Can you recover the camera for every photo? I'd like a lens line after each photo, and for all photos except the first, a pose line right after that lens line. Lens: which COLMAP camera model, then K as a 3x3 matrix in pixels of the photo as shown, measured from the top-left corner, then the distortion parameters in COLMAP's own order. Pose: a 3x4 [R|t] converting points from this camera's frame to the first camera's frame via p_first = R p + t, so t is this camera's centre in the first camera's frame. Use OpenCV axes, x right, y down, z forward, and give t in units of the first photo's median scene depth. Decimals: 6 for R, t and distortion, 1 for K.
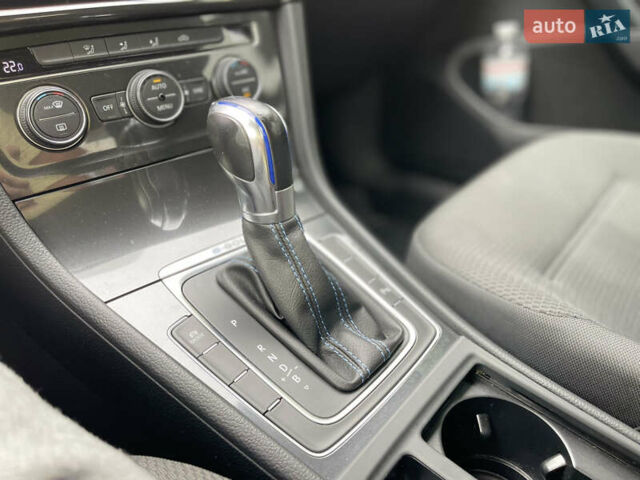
lens RADIAL K [[483.2, 0, 316.8], [0, 483.2, 241.0], [0, 0, 1]] dist [0.059473, -0.091786]
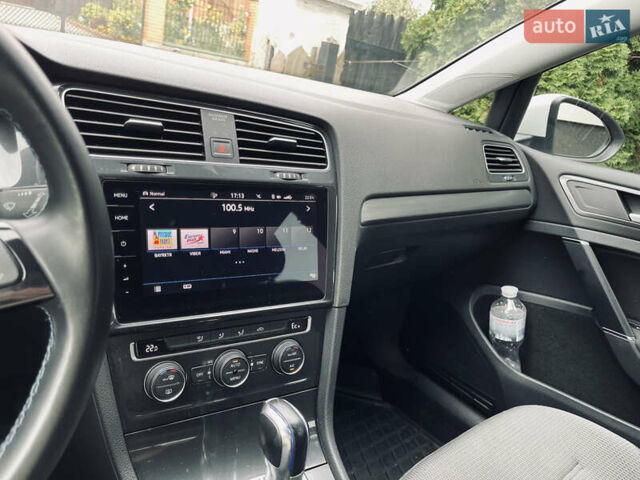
lens RADIAL K [[483.2, 0, 320.4], [0, 483.2, 234.6], [0, 0, 1]] dist [0.059473, -0.091786]
pose [[0.969082, 0.234115, -0.077907, -0.049026], [-0.245205, 0.948934, -0.198494, -0.469122], [0.027459, 0.211460, 0.977001, -0.544035]]
